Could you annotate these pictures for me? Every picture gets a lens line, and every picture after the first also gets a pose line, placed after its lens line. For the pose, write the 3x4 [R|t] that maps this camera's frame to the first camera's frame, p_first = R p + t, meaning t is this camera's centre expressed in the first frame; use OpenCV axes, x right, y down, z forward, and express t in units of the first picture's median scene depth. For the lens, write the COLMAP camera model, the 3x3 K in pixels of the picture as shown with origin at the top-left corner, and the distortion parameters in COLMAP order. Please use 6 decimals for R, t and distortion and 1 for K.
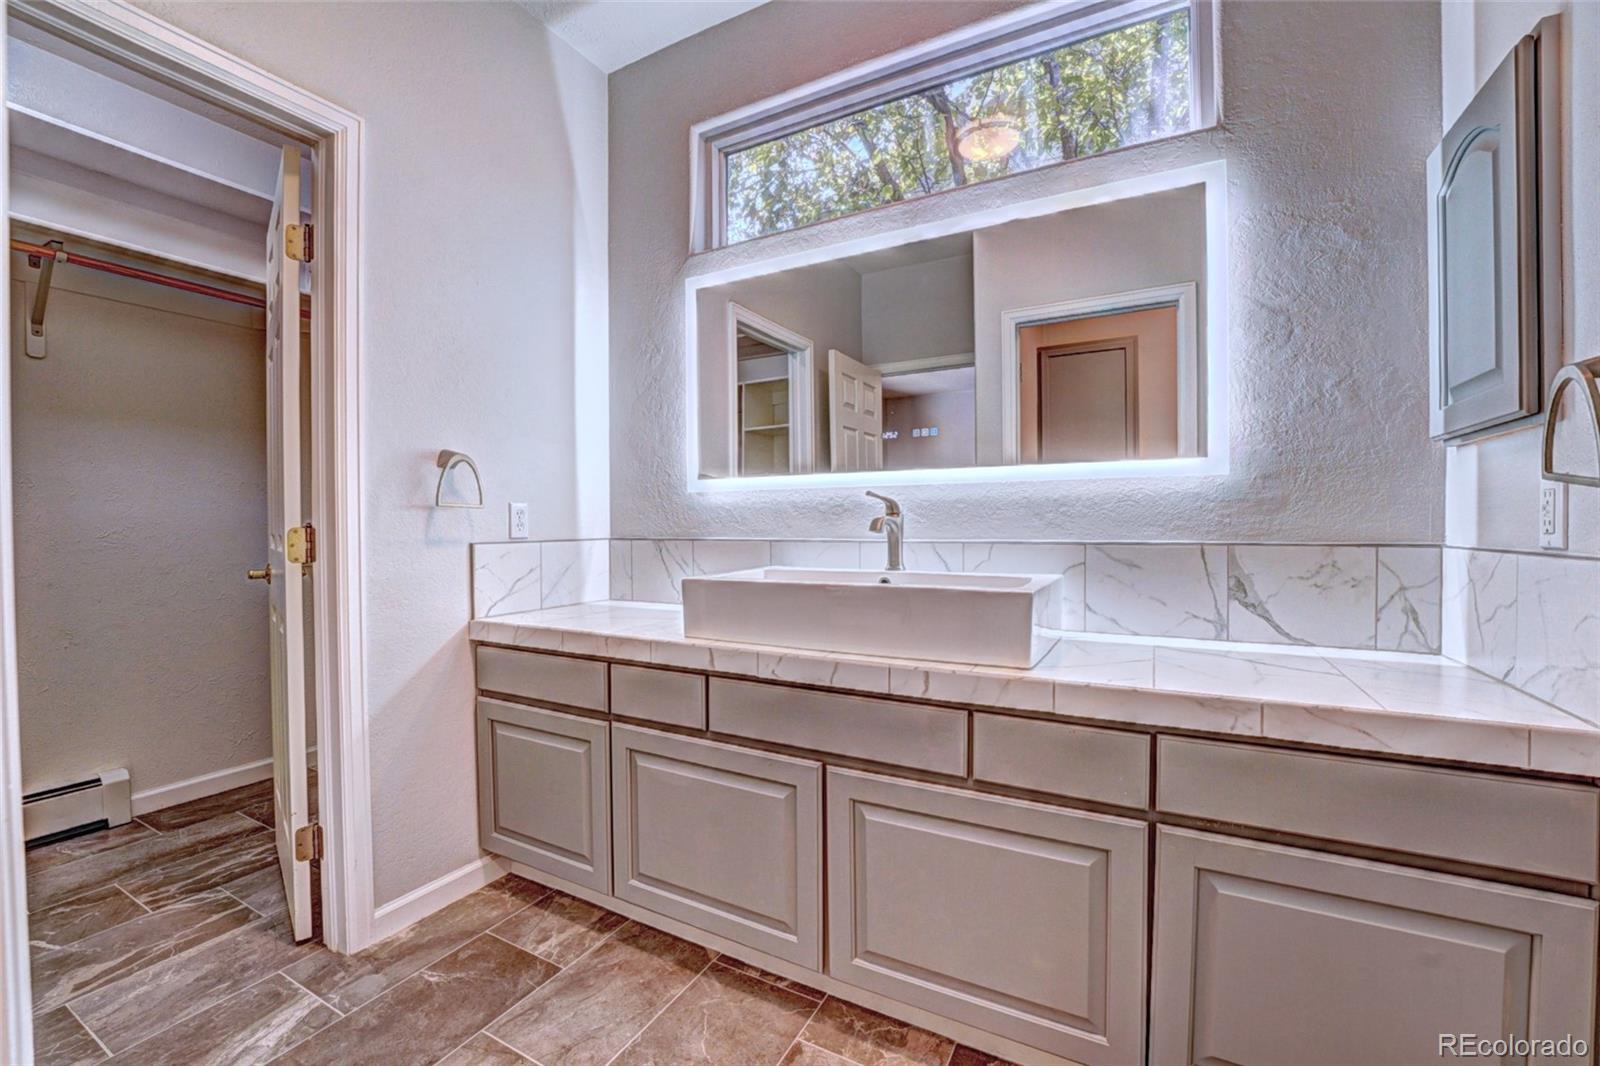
lens RADIAL K [[663.5, 0, 788.6], [0, 663.5, 532.2], [0, 0, 1]] dist [-0.026669, 0.002327]
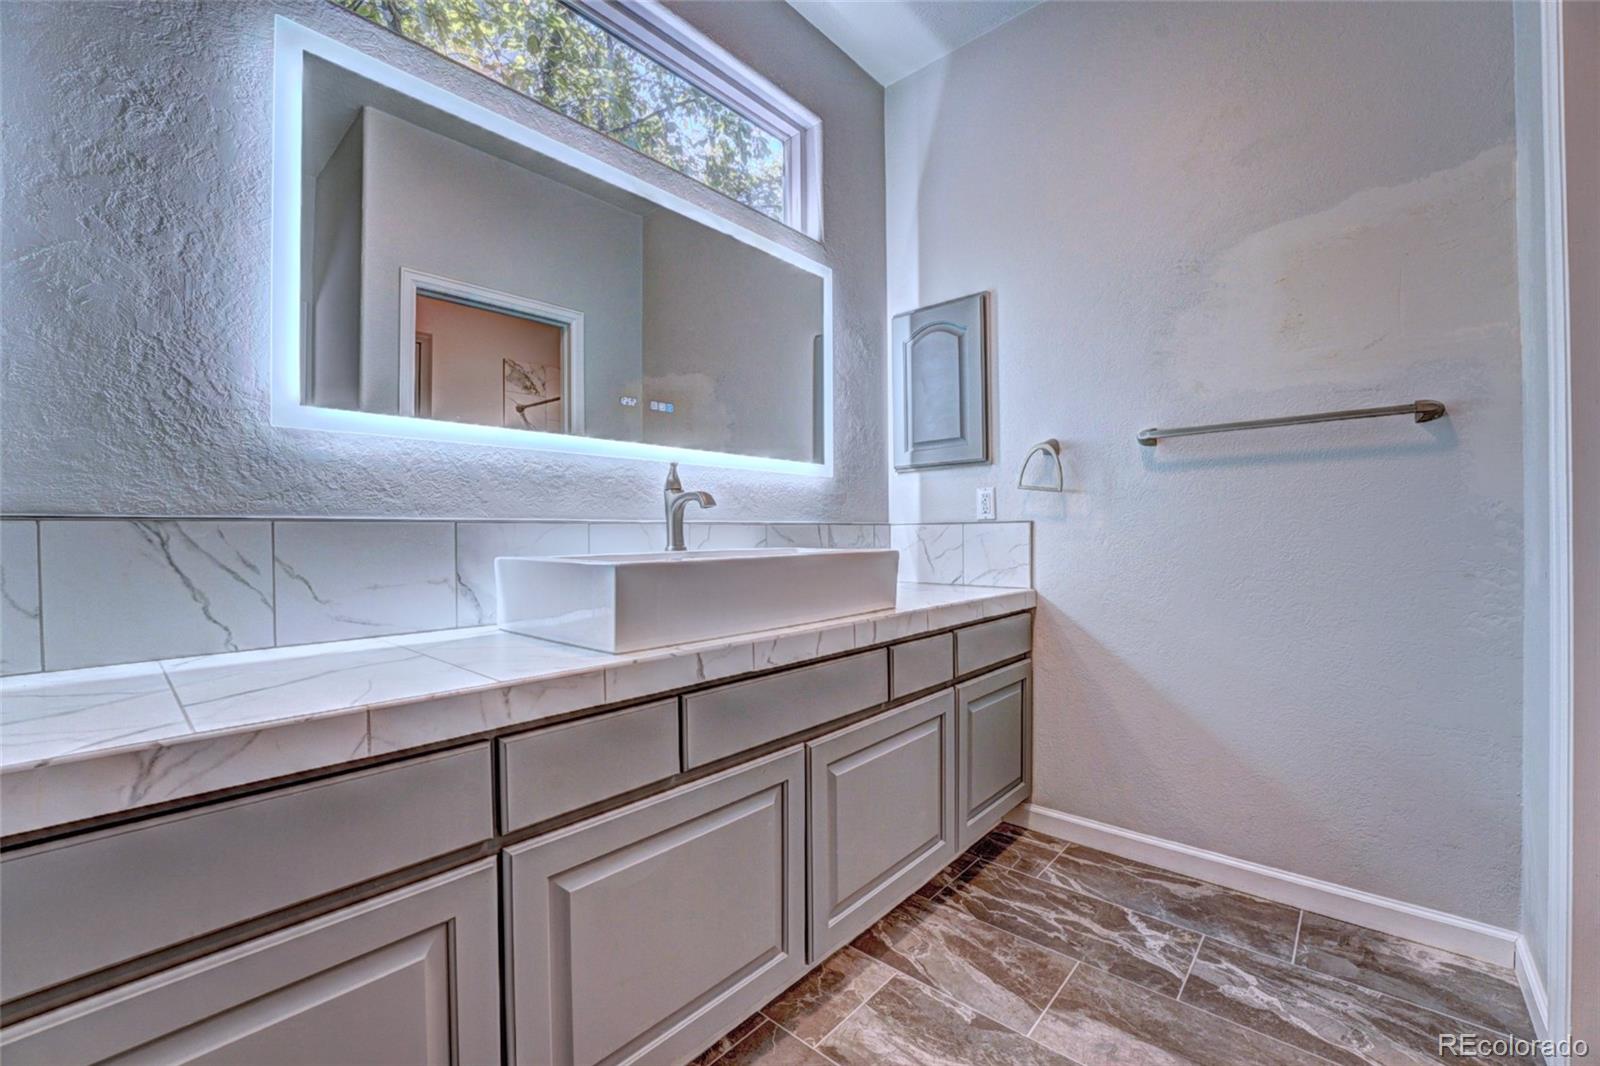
lens RADIAL K [[663.5, 0, 783.5], [0, 663.5, 537.5], [0, 0, 1]] dist [-0.026669, 0.002327]
pose [[0.219798, 0.000028, 0.975545, -0.705571], [0.021618, 0.999754, -0.004900, 0.046247], [-0.975306, 0.022166, 0.219743, 0.648986]]
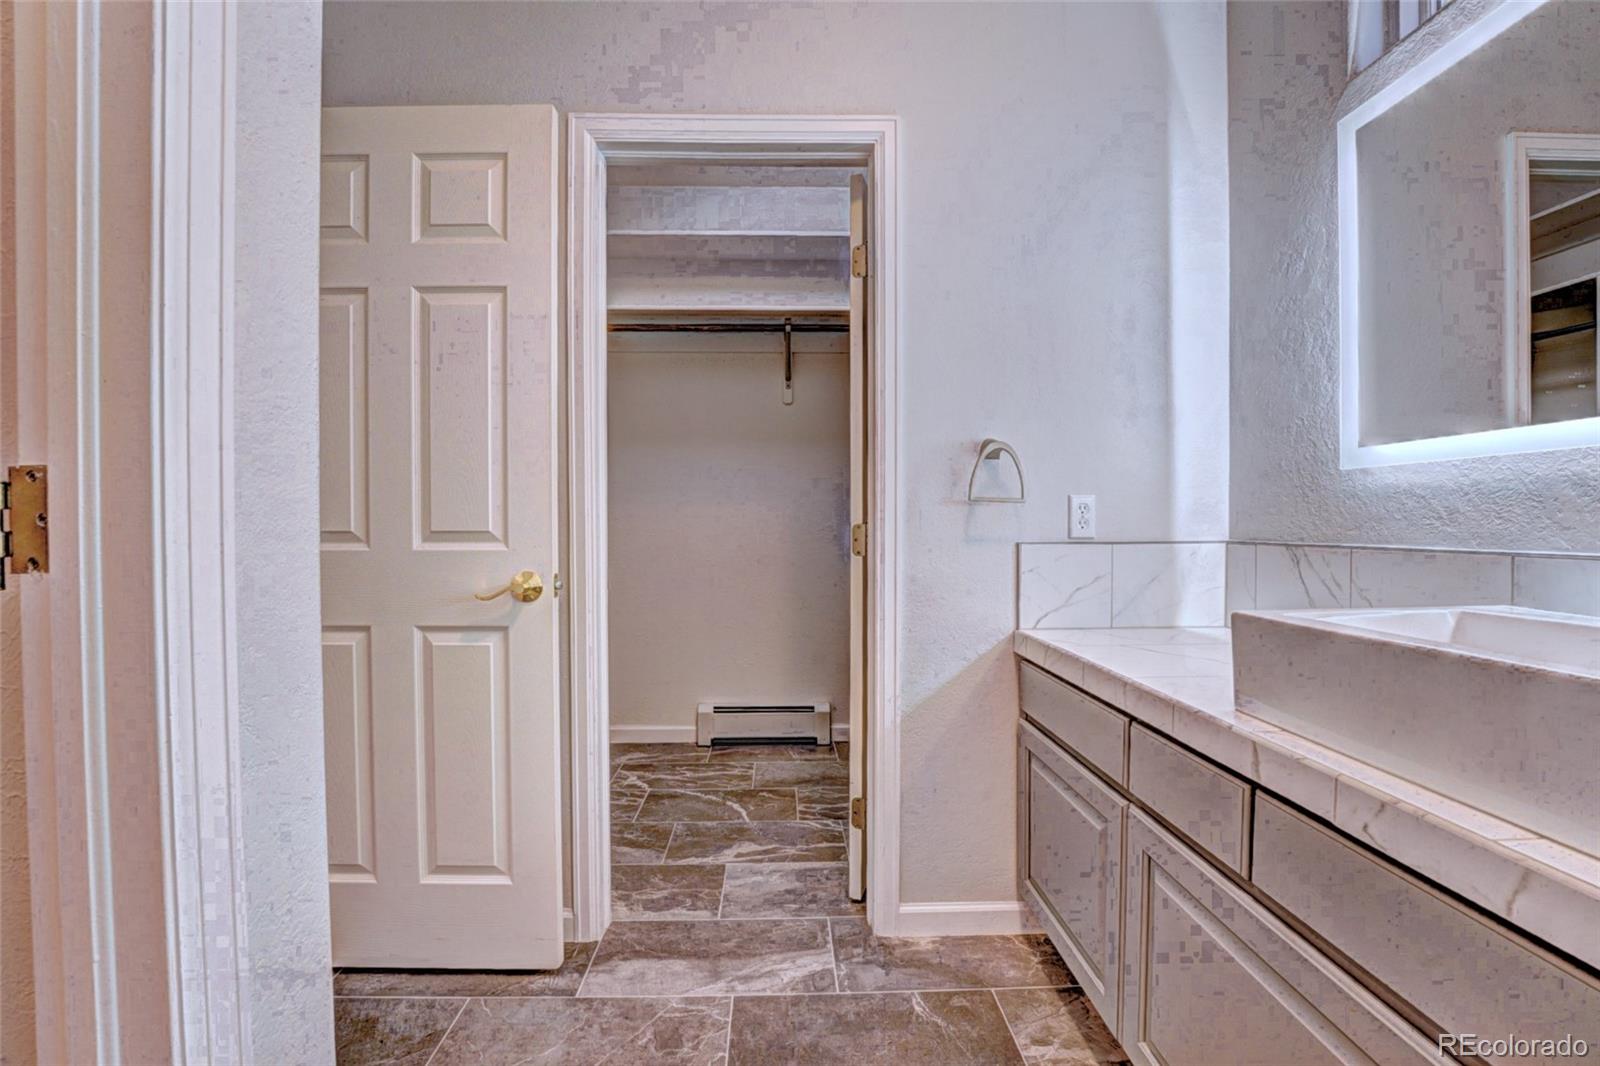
lens RADIAL K [[663.5, 0, 787.3], [0, 663.5, 534.8], [0, 0, 1]] dist [-0.026669, 0.002327]
pose [[0.509515, 0.020868, -0.860209, 0.135413], [-0.011464, 0.999782, 0.017463, -0.006257], [0.860385, 0.000964, 0.509643, 0.322670]]
